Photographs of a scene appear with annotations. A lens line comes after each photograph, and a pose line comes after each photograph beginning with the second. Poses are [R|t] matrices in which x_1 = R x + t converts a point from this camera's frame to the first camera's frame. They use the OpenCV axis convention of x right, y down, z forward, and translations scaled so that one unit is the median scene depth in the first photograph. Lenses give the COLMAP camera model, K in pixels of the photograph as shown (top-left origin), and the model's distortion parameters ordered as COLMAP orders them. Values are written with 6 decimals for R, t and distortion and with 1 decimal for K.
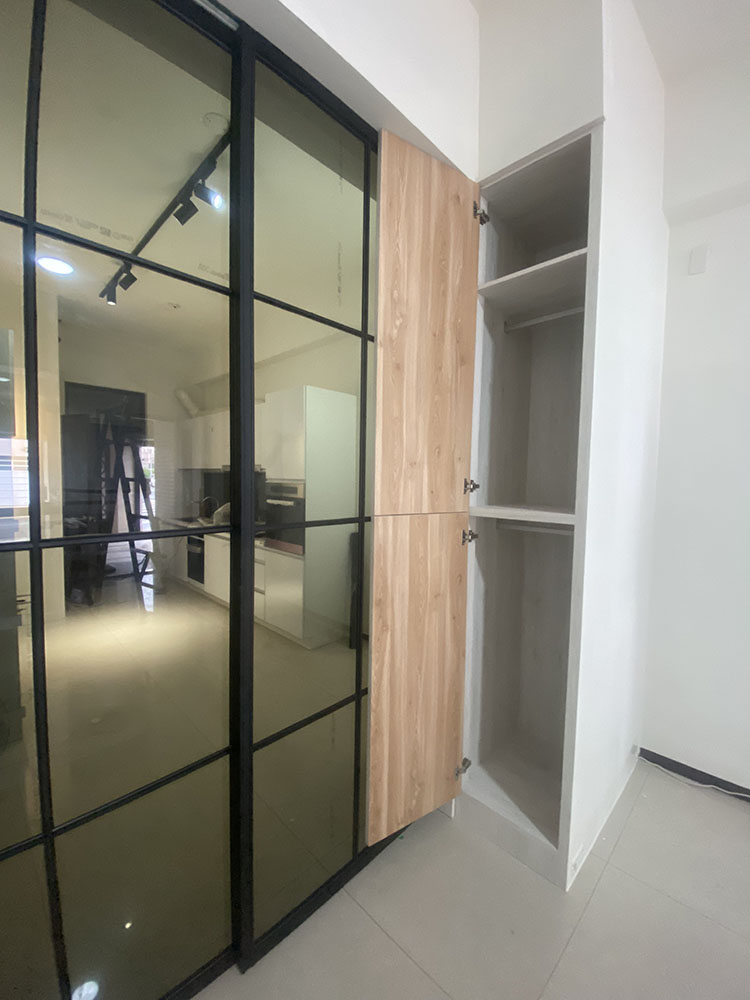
lens RADIAL K [[398.3, 0, 375.0], [0, 398.3, 500.0], [0, 0, 1]] dist [0.016095, -0.019203]
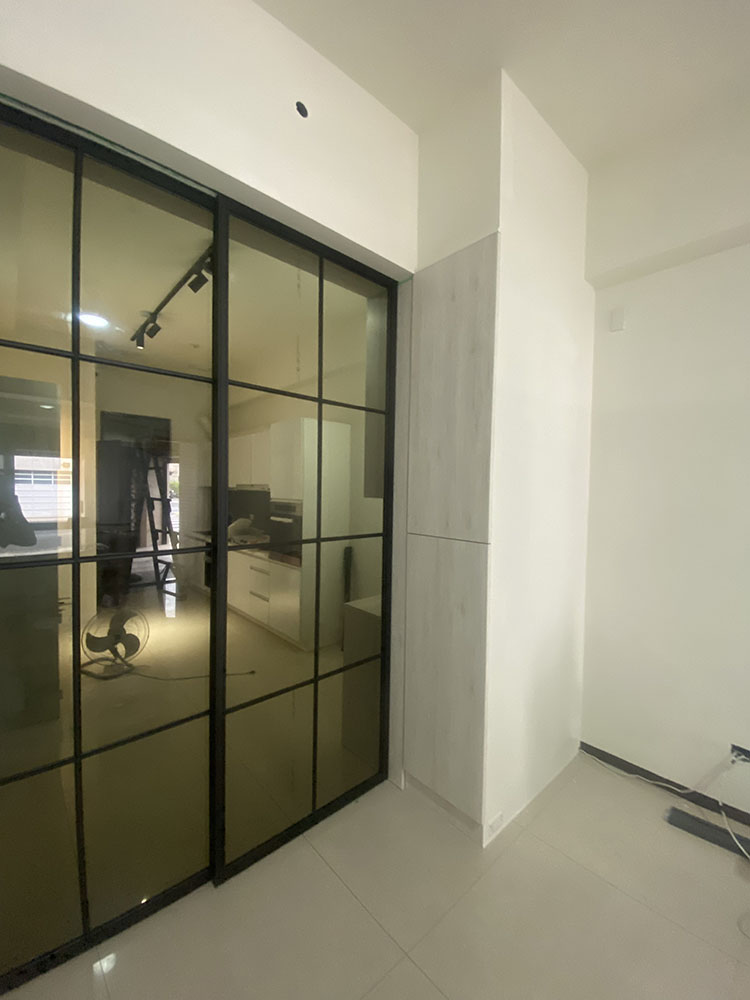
lens RADIAL K [[398.3, 0, 375.0], [0, 398.3, 500.0], [0, 0, 1]] dist [0.016095, -0.019203]
pose [[0.998370, -0.000259, -0.057075, 0.094798], [-0.001300, 0.999627, -0.027281, -0.020296], [0.057061, 0.027310, 0.997997, -0.117714]]
